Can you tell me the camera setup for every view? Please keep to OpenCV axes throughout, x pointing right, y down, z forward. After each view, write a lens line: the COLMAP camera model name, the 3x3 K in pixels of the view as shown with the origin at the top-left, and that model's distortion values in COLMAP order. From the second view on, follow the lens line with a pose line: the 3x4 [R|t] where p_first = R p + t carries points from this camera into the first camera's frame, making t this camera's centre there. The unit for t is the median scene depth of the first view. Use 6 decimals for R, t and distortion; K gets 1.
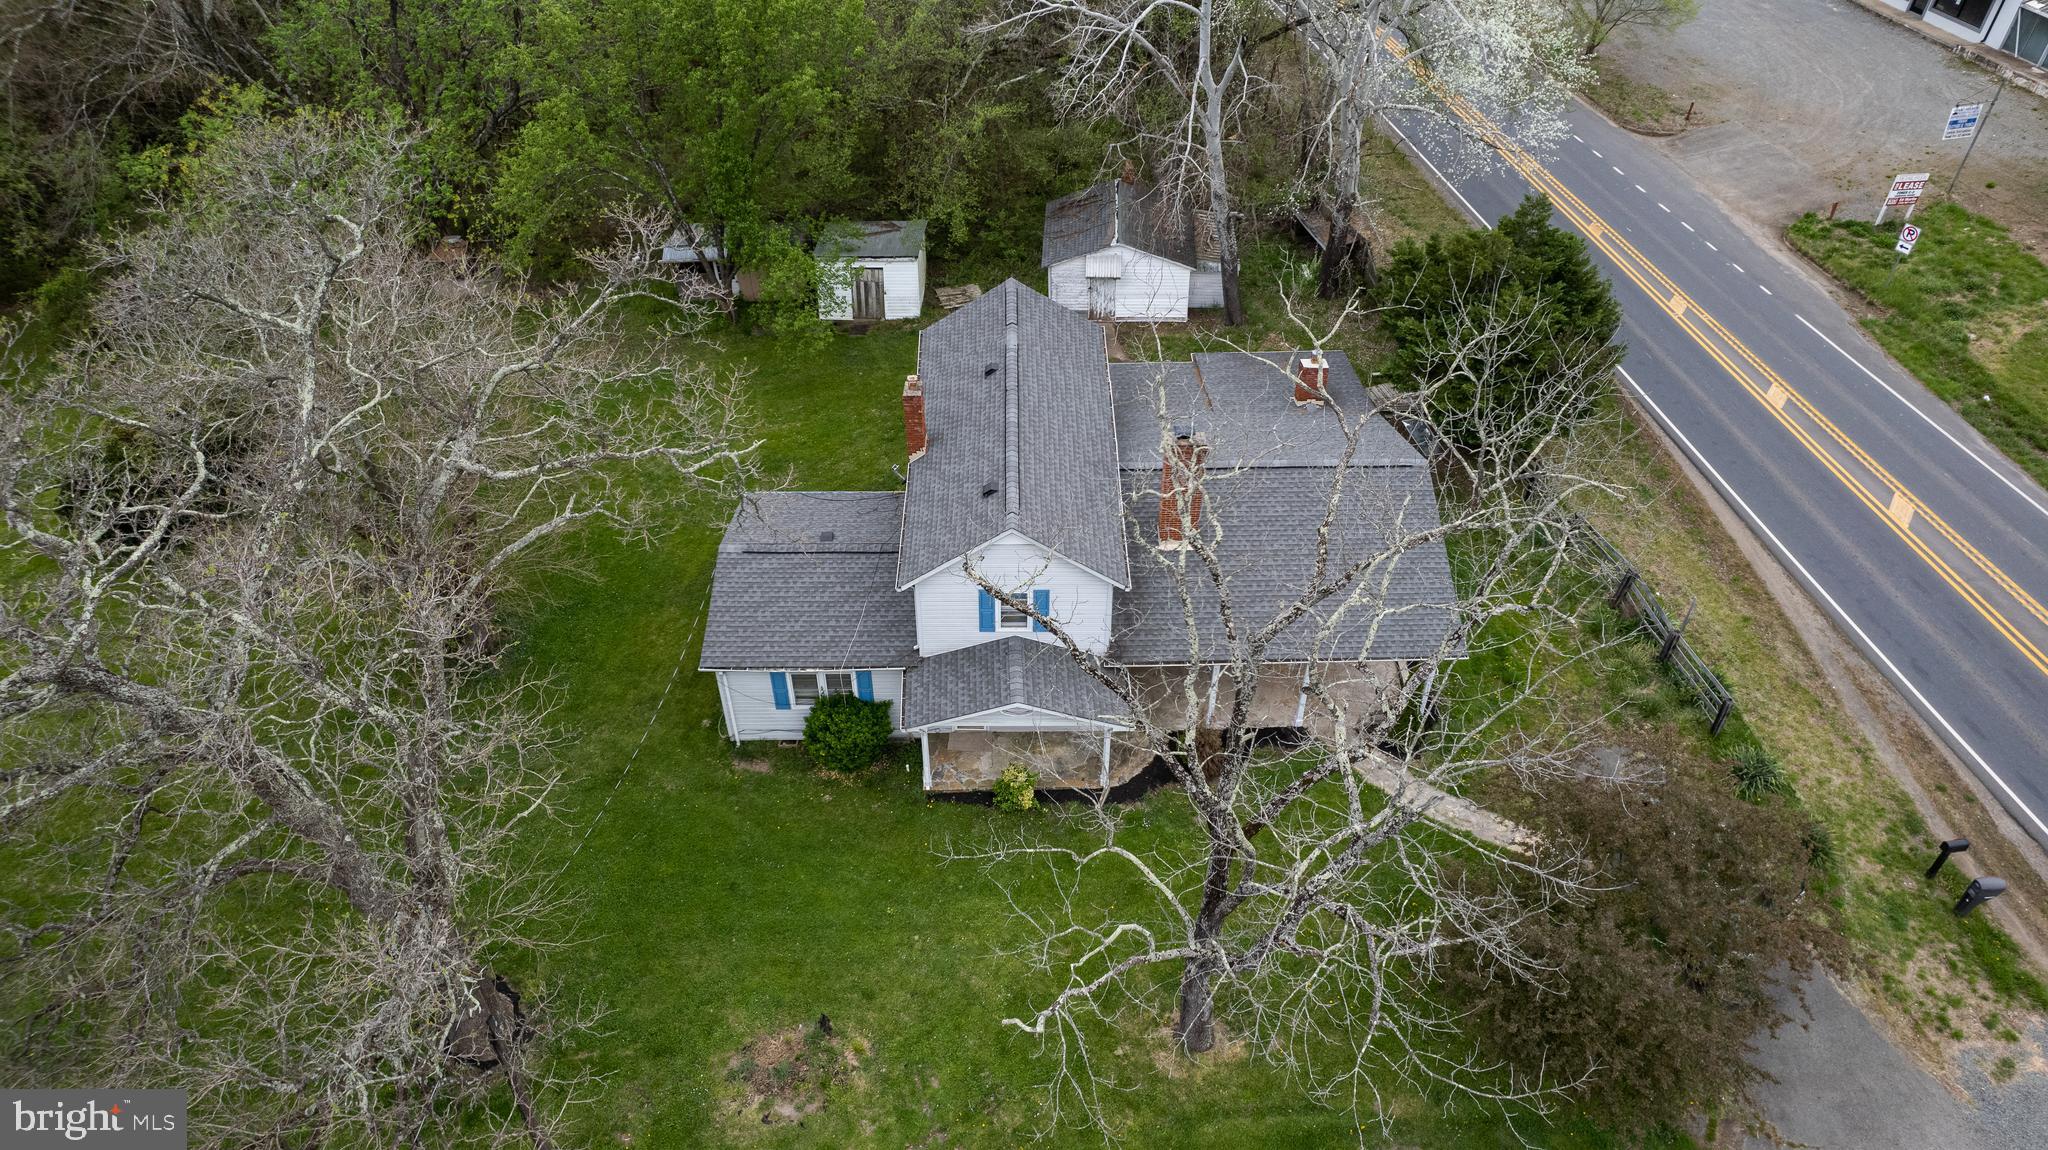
lens RADIAL K [[1354.0, 0, 1023.1], [0, 1354.0, 568.5], [0, 0, 1]] dist [-0.029652, -0.002298]
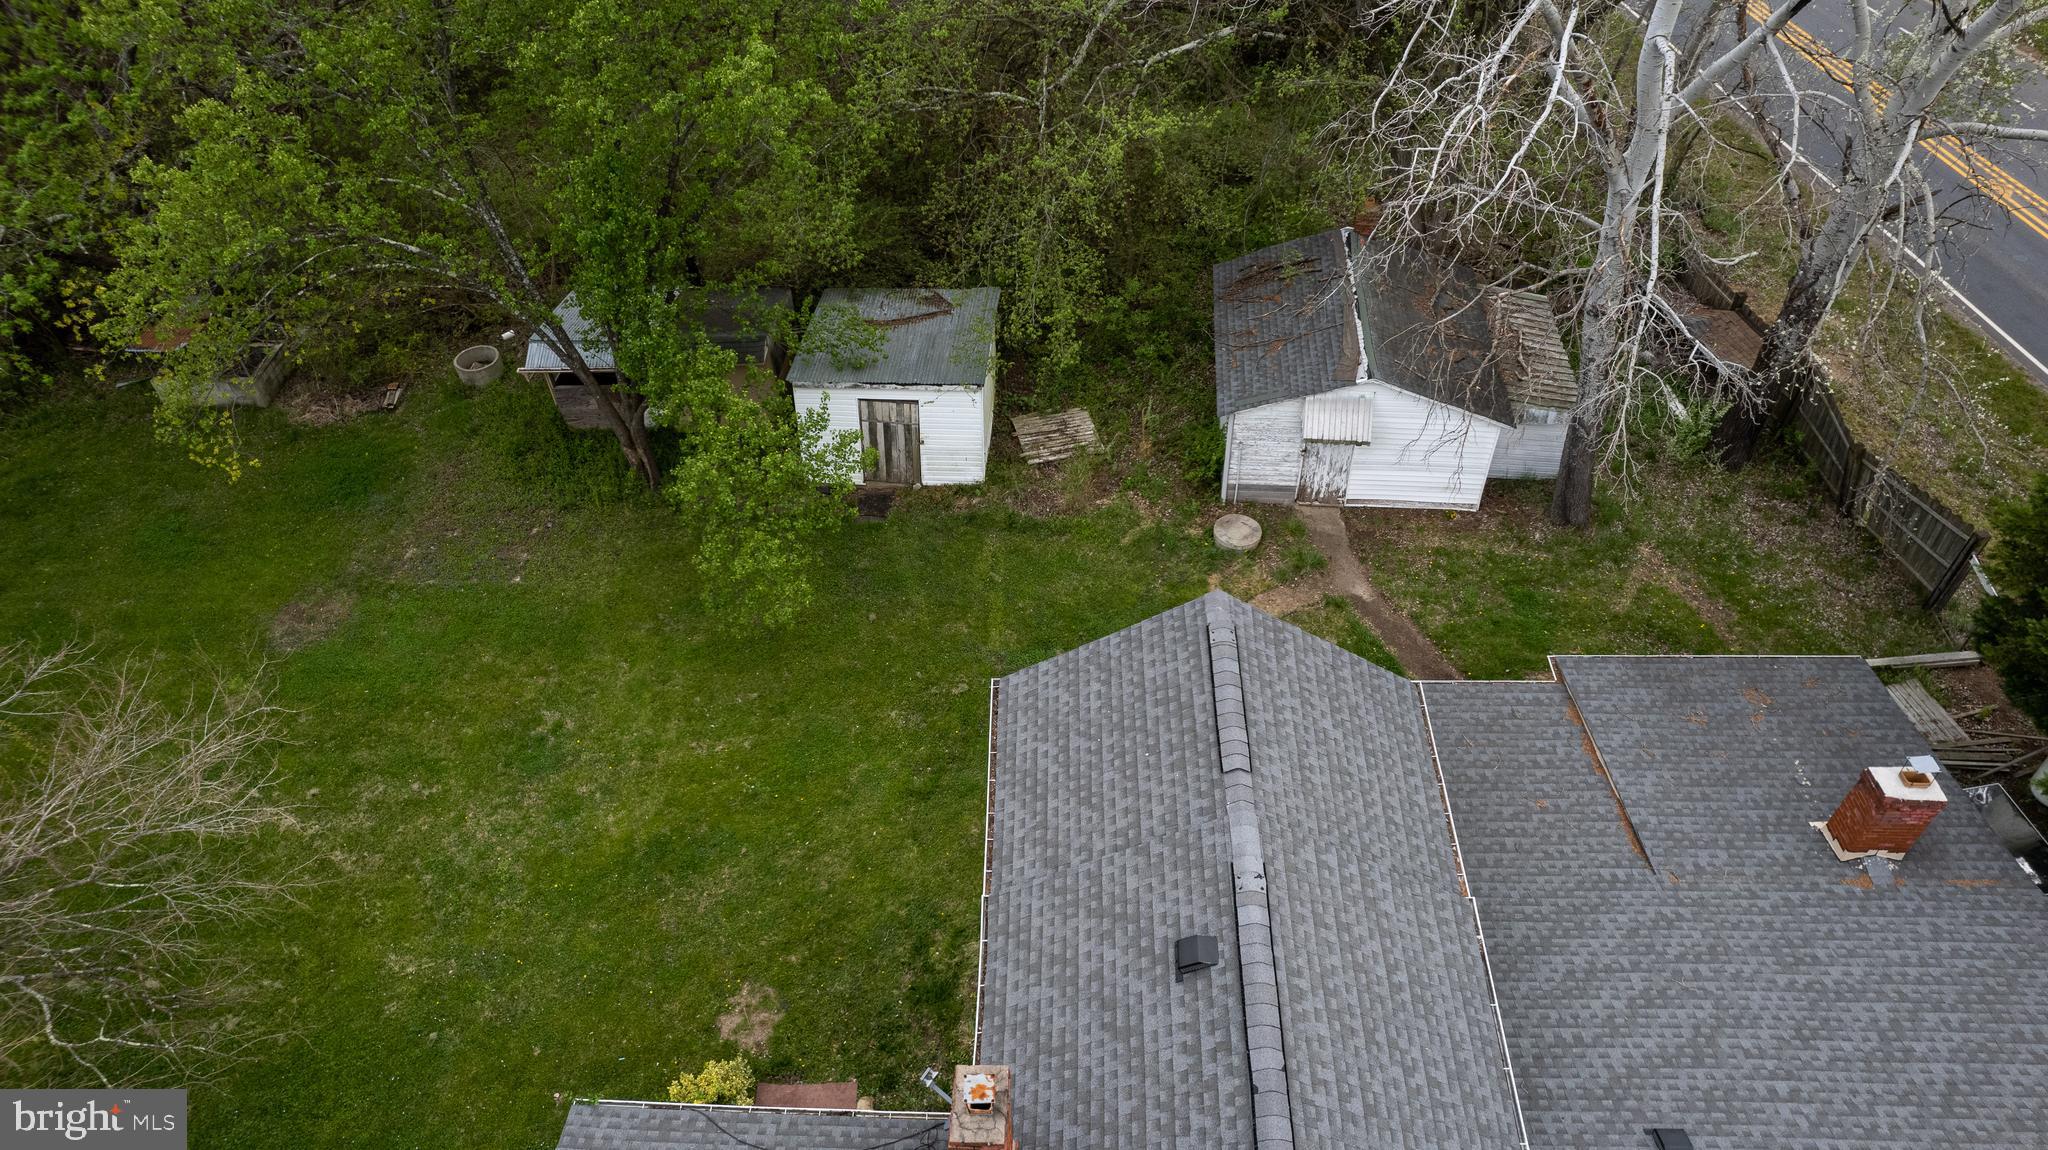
lens RADIAL K [[1354.0, 0, 1024.9], [0, 1354.0, 575.3], [0, 0, 1]] dist [-0.029652, -0.002298]
pose [[0.999198, 0.023483, -0.032431, -0.042020], [-0.021127, 0.997241, 0.071165, -0.192416], [0.034013, -0.070423, 0.996937, 0.457639]]
